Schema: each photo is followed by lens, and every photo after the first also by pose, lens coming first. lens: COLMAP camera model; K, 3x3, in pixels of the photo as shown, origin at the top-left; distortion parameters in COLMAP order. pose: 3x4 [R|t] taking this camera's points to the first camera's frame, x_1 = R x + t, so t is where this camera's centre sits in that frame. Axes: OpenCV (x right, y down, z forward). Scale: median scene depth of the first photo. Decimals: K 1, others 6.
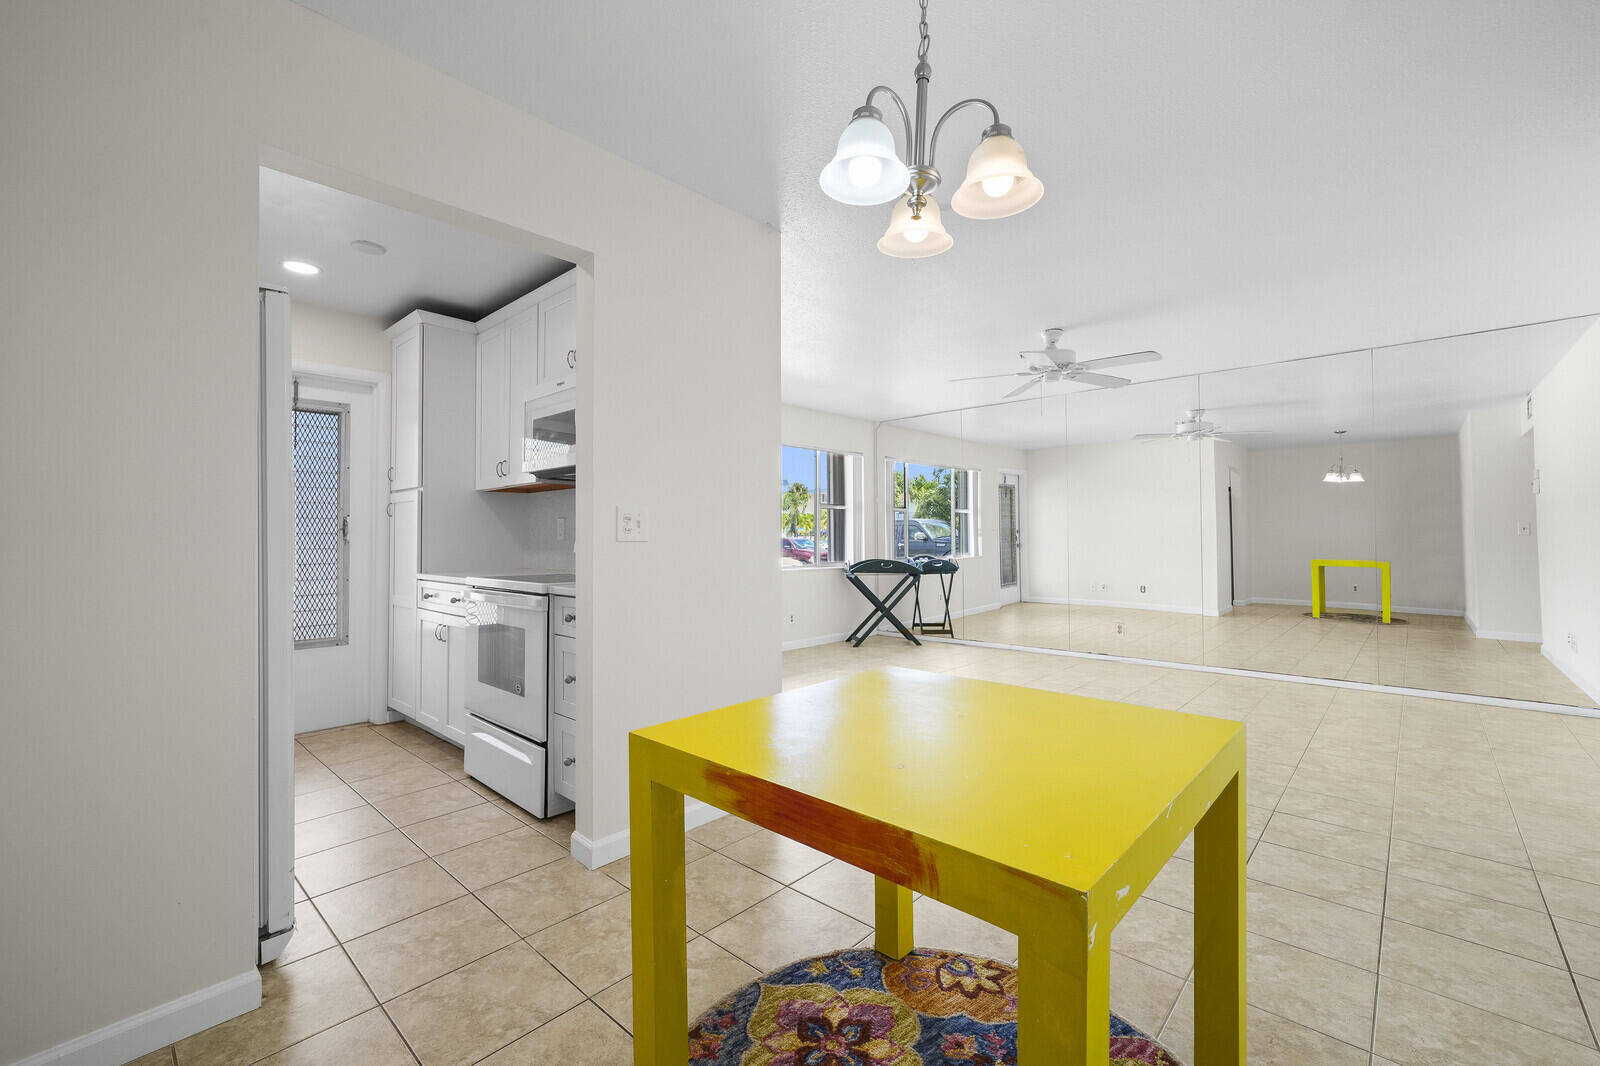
lens RADIAL K [[671.3, 0, 793.7], [0, 671.3, 533.5], [0, 0, 1]] dist [0.001325, 0.000006]
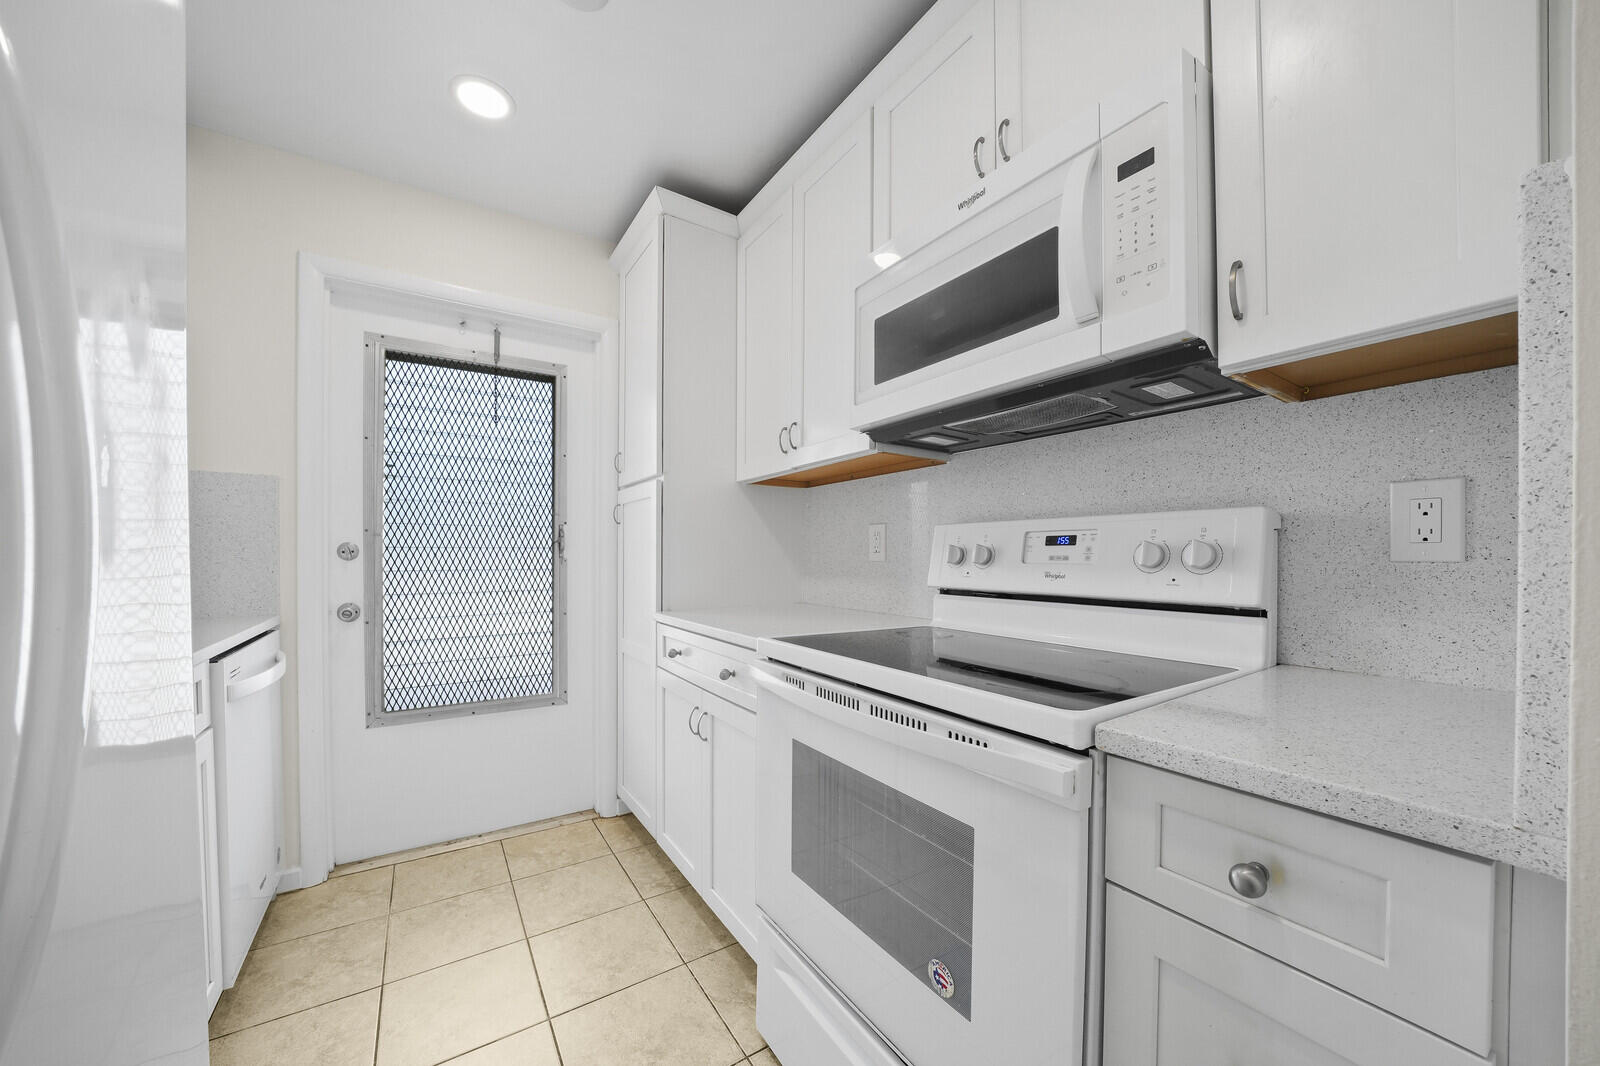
lens RADIAL K [[572.1, 0, 794.5], [0, 572.1, 564.7], [0, 0, 1]] dist [-0.021266, 0.000010]
pose [[0.970673, 0.007509, -0.240287, -0.291342], [-0.001671, 0.999699, 0.024491, 0.001423], [0.240398, -0.023372, 0.970393, 0.486637]]
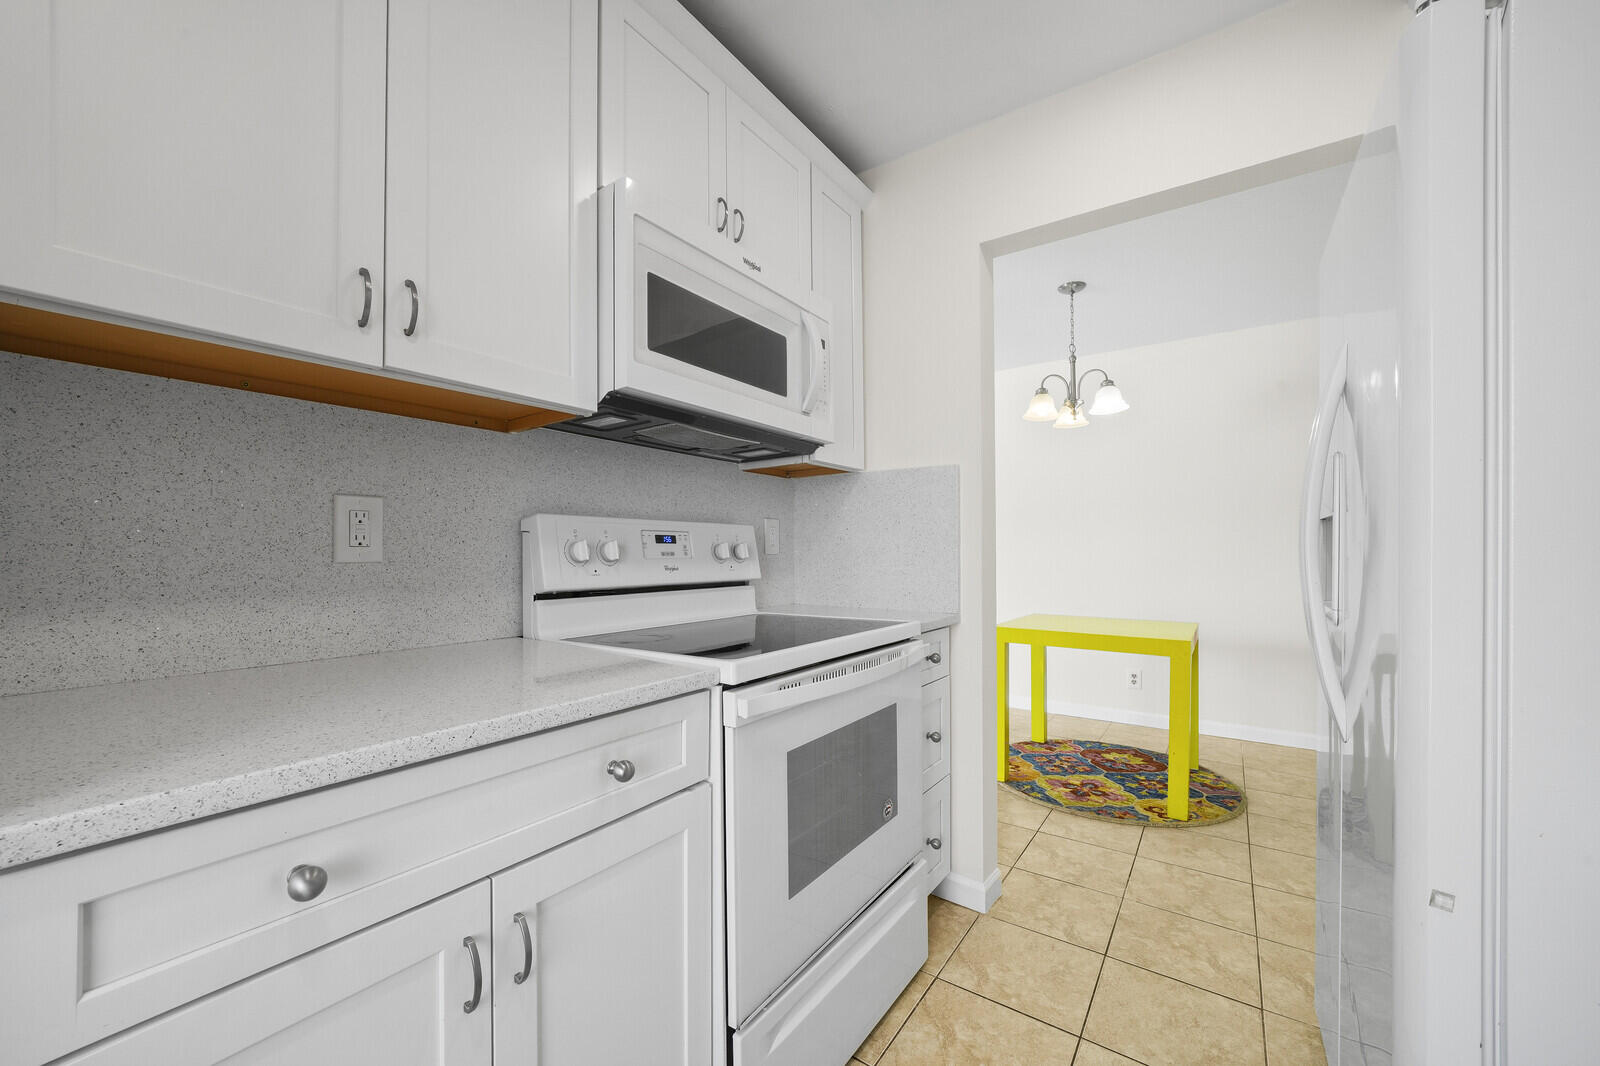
lens RADIAL K [[614.2, 0, 796.8], [0, 614.2, 550.6], [0, 0, 1]] dist [-0.010496, 0.000152]
pose [[-0.134701, 0.008301, 0.990852, -0.656004], [-0.003442, 0.999955, -0.008845, 0.006506], [-0.990880, -0.004602, -0.134666, 0.810958]]
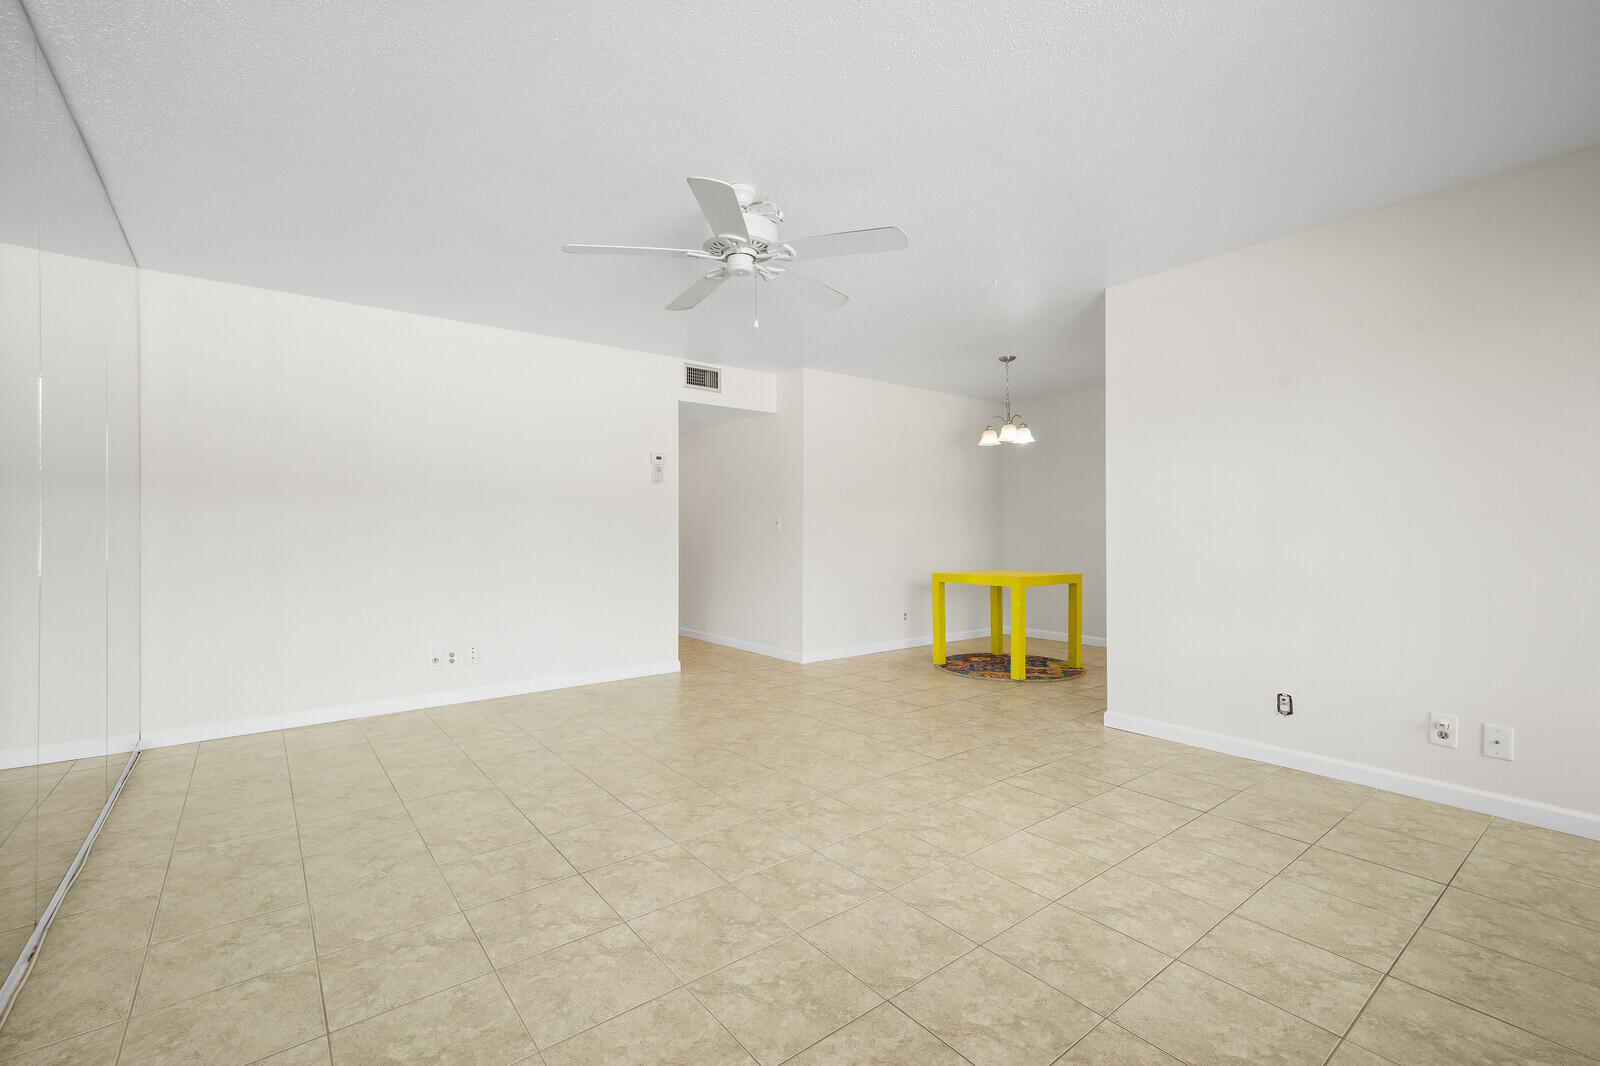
lens RADIAL K [[708.7, 0, 798.6], [0, 708.7, 495.3], [0, 0, 1]] dist [-0.001229, 0.000289]
pose [[-0.987145, 0.015086, 0.159114, 0.253801], [0.007615, 0.998844, -0.047460, 0.003061], [-0.159646, -0.045639, -0.986119, 1.823223]]
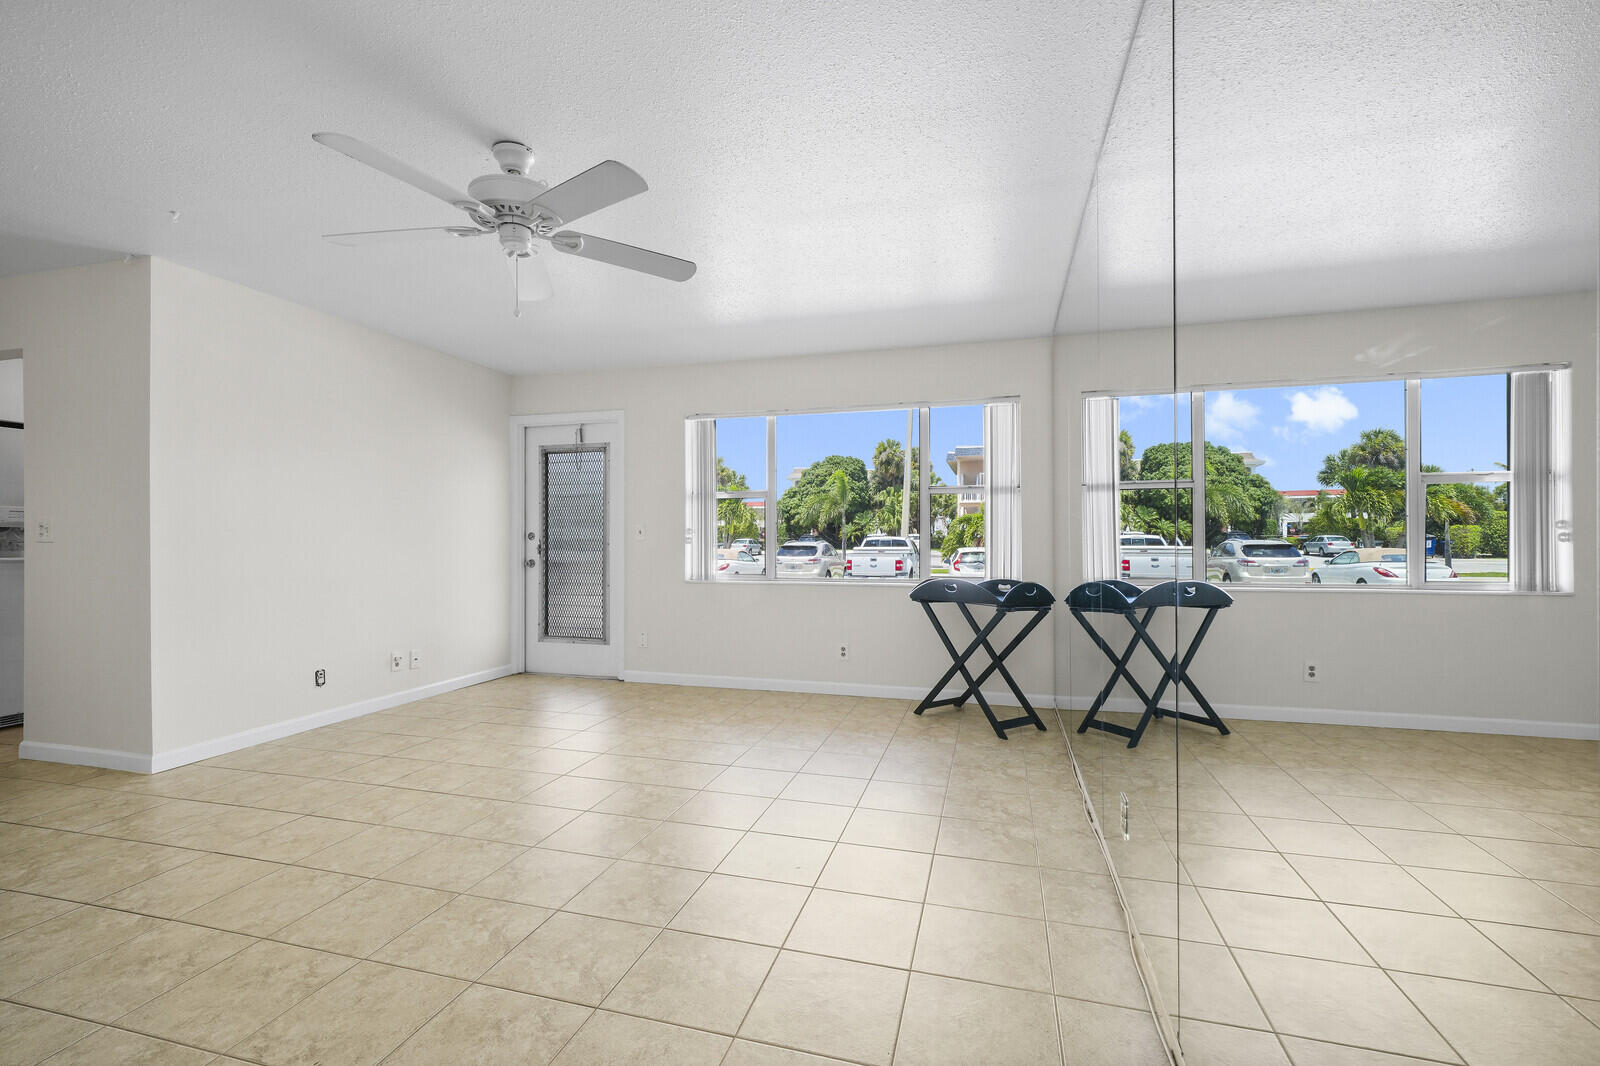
lens RADIAL K [[699.8, 0, 801.0], [0, 699.8, 536.3], [0, 0, 1]] dist [0.002292, 0.000240]
pose [[0.457557, 0.003447, -0.889173, 1.094594], [0.002437, 0.999984, 0.005131, -0.002452], [0.889177, -0.004514, 0.457541, 1.054458]]
